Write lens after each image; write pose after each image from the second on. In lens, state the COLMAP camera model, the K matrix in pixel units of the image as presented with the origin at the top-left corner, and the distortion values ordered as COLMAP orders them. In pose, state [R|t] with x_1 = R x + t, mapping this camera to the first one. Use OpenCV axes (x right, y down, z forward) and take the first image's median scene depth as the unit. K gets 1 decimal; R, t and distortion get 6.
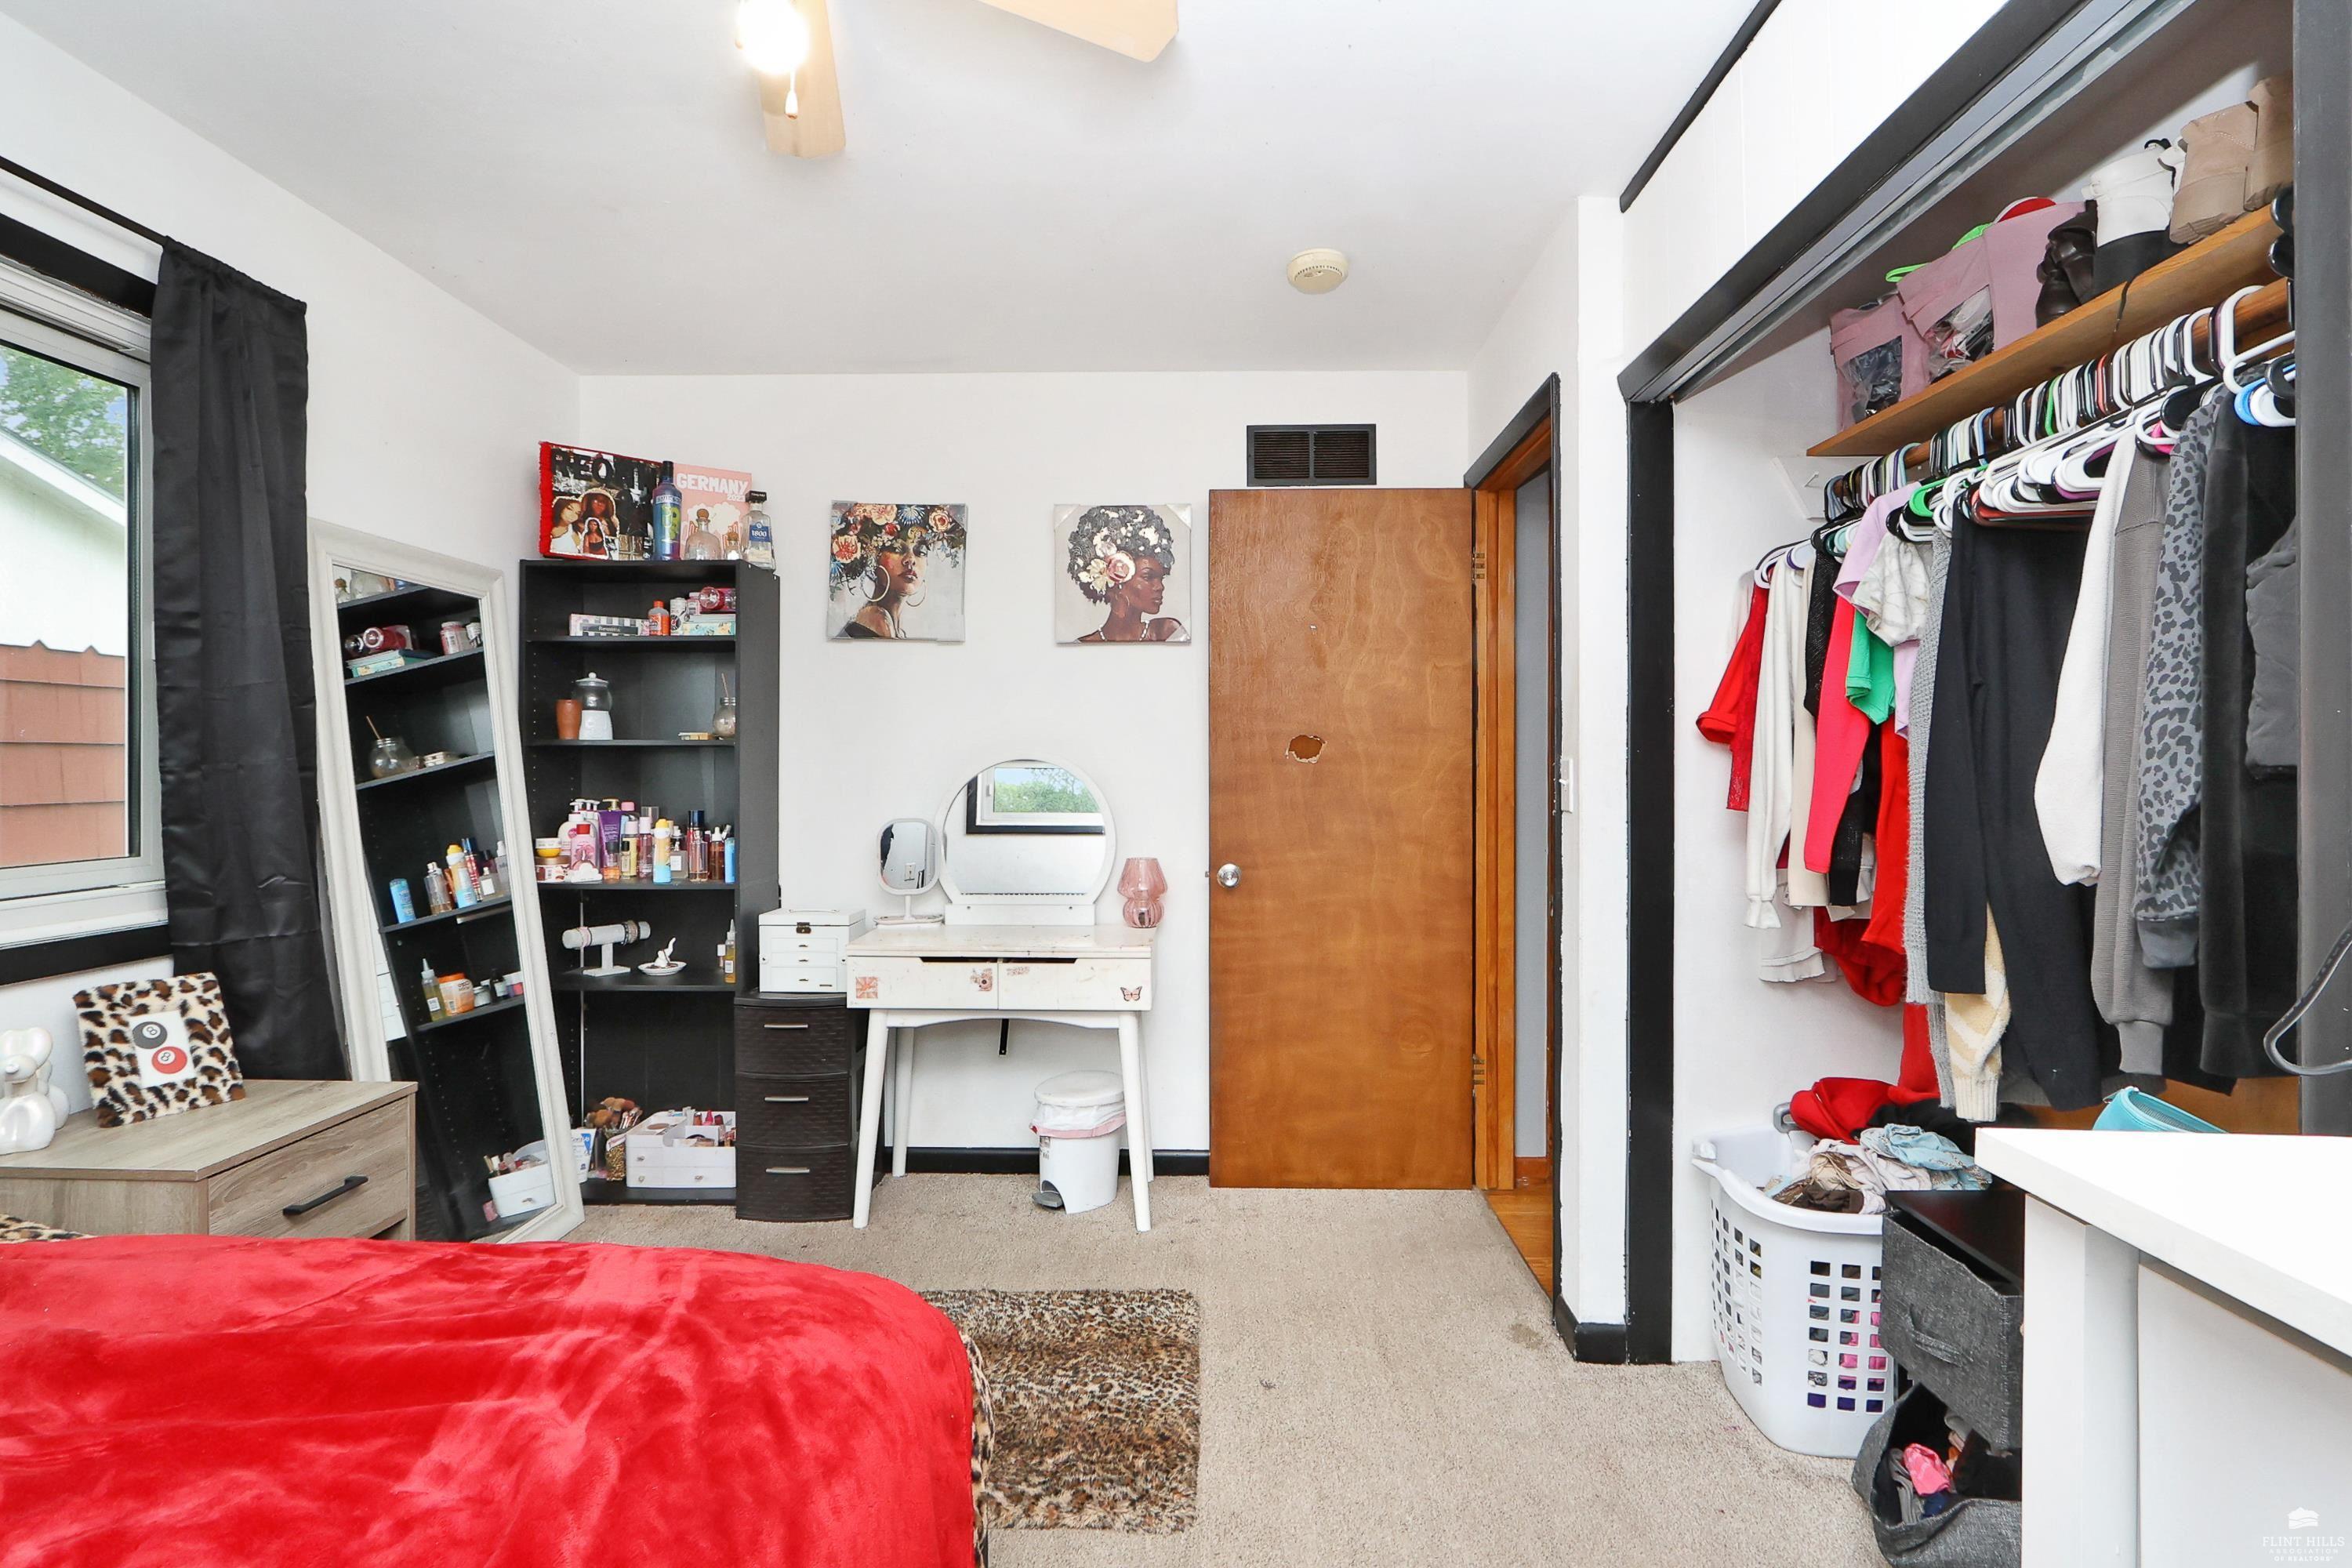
lens RADIAL K [[1091.0, 0, 1186.7], [0, 1091.0, 782.5], [0, 0, 1]] dist [-0.018373, -0.000047]
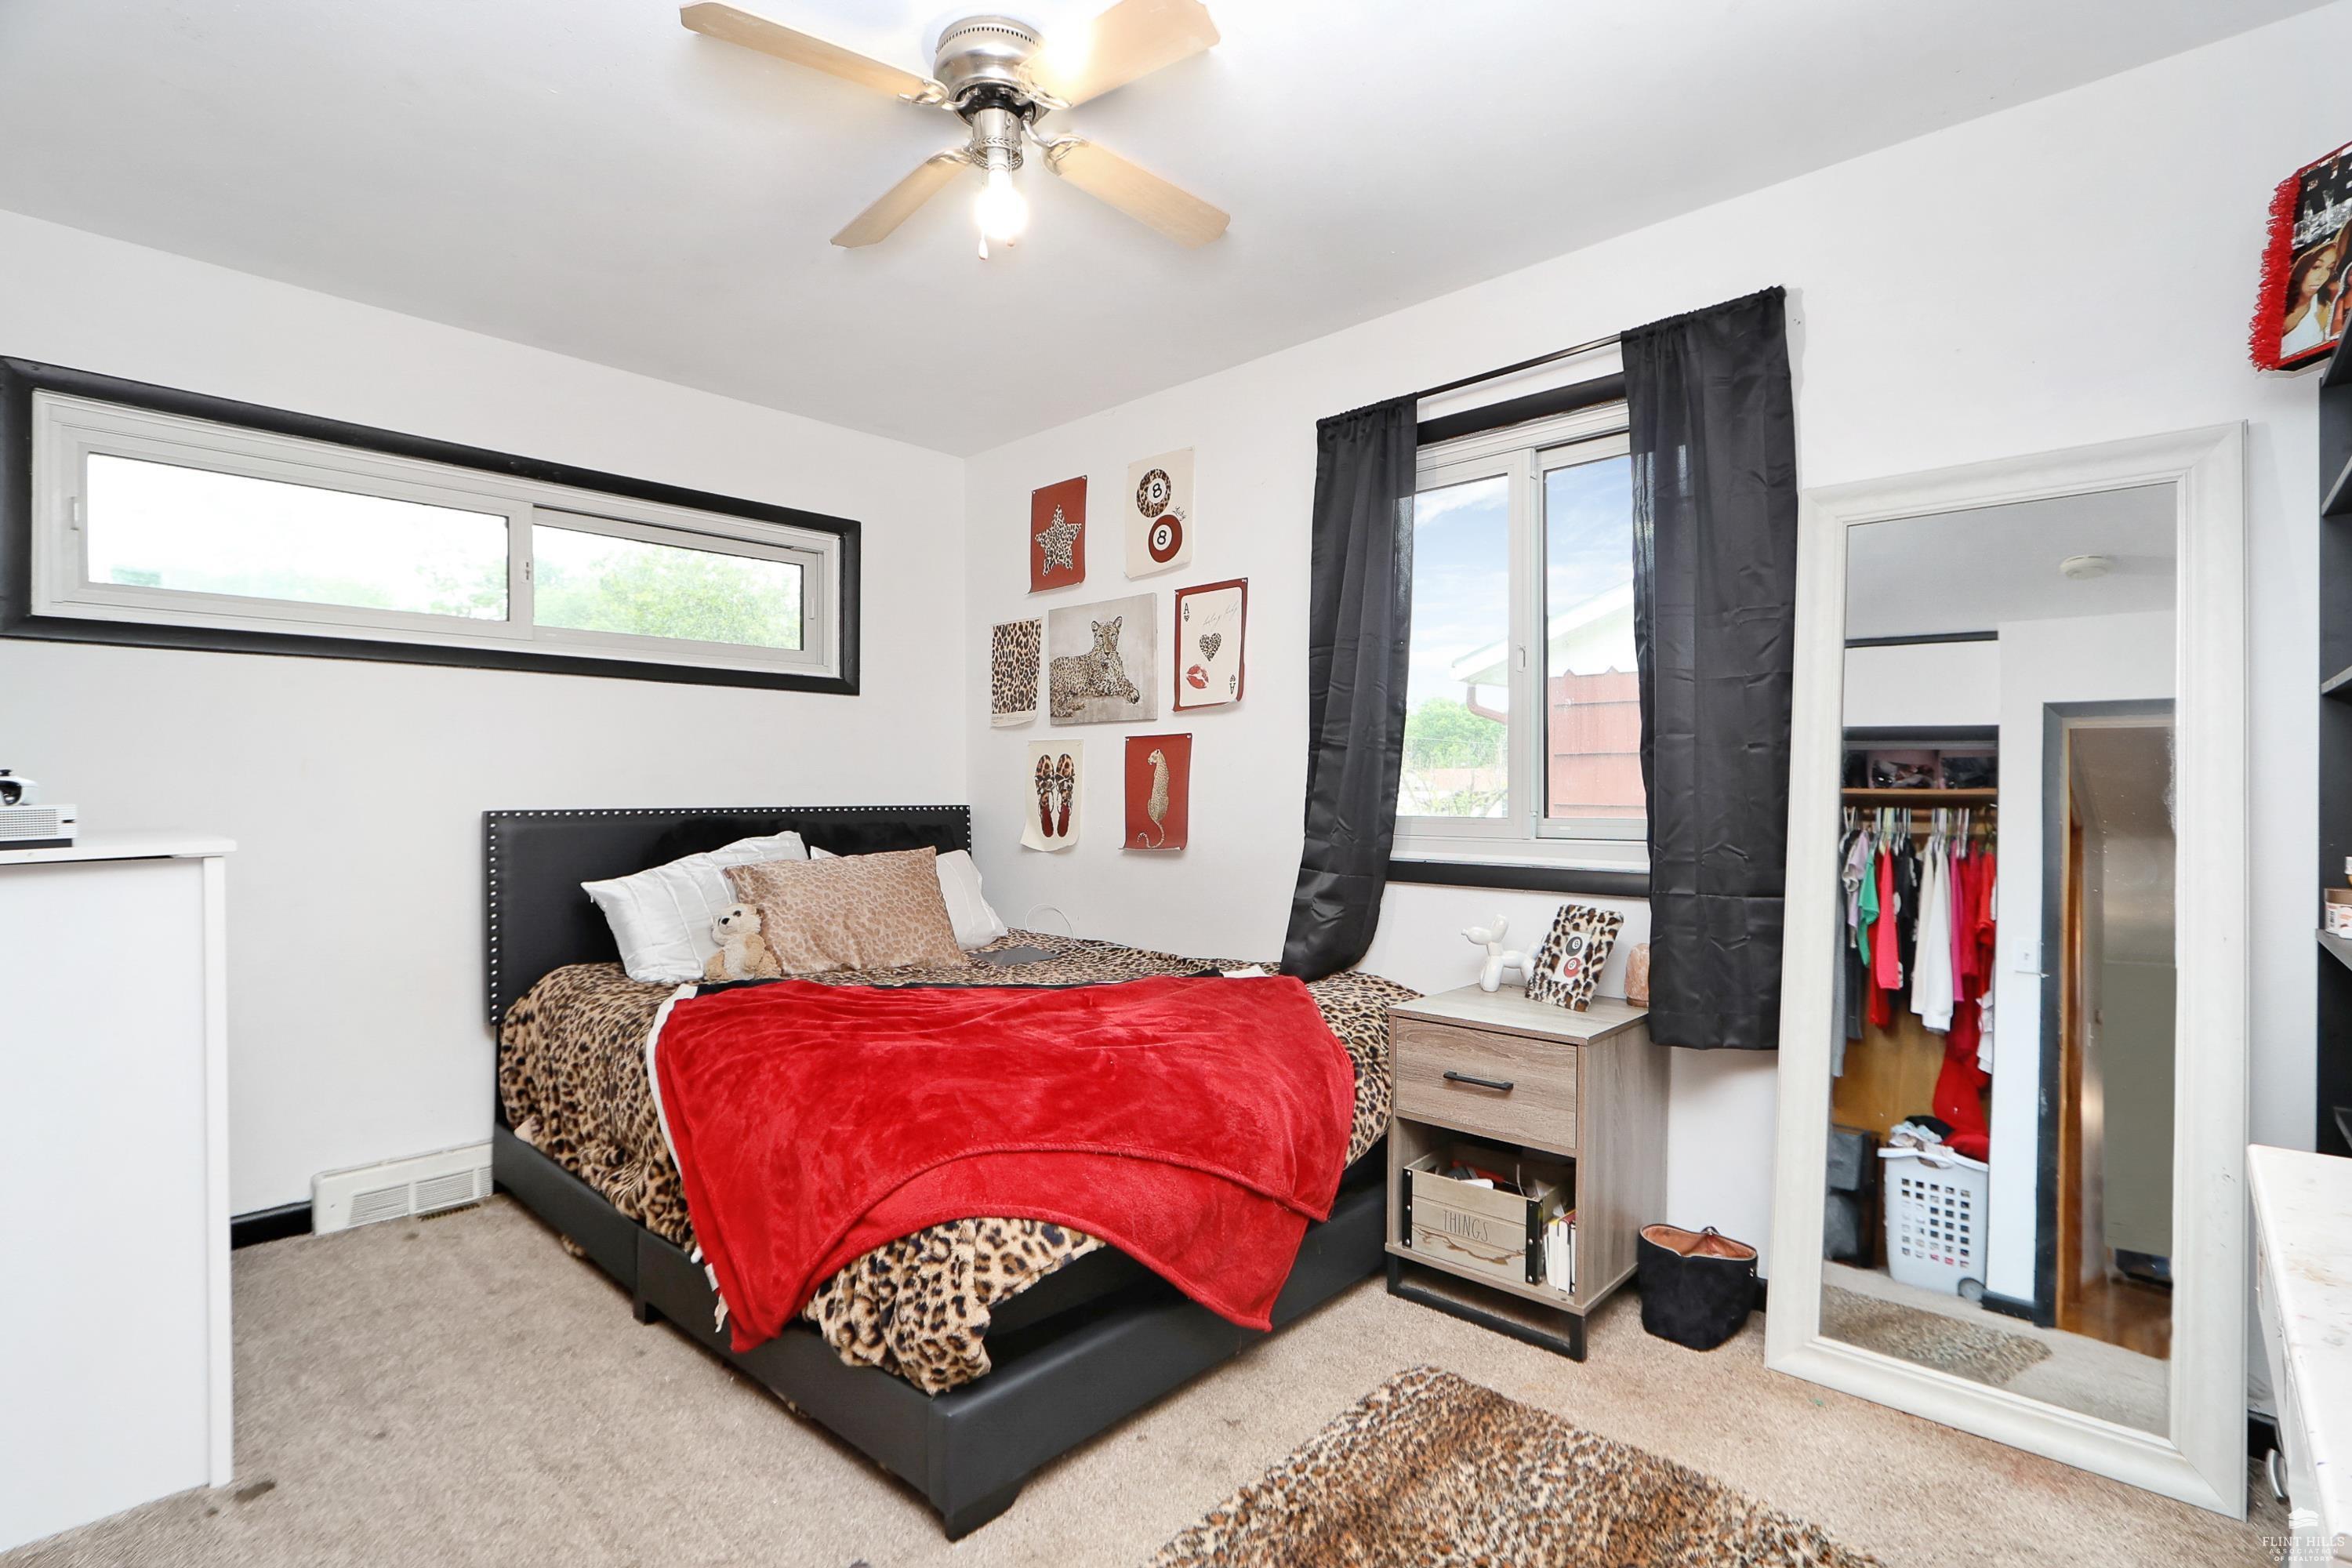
lens RADIAL K [[1091.0, 0, 1186.7], [0, 1091.0, 782.5], [0, 0, 1]] dist [-0.018373, -0.000047]
pose [[-0.658706, 0.001202, -0.752399, 0.356062], [-0.006193, 0.999956, 0.007020, 0.021273], [0.752375, 0.009283, -0.658670, 1.434499]]
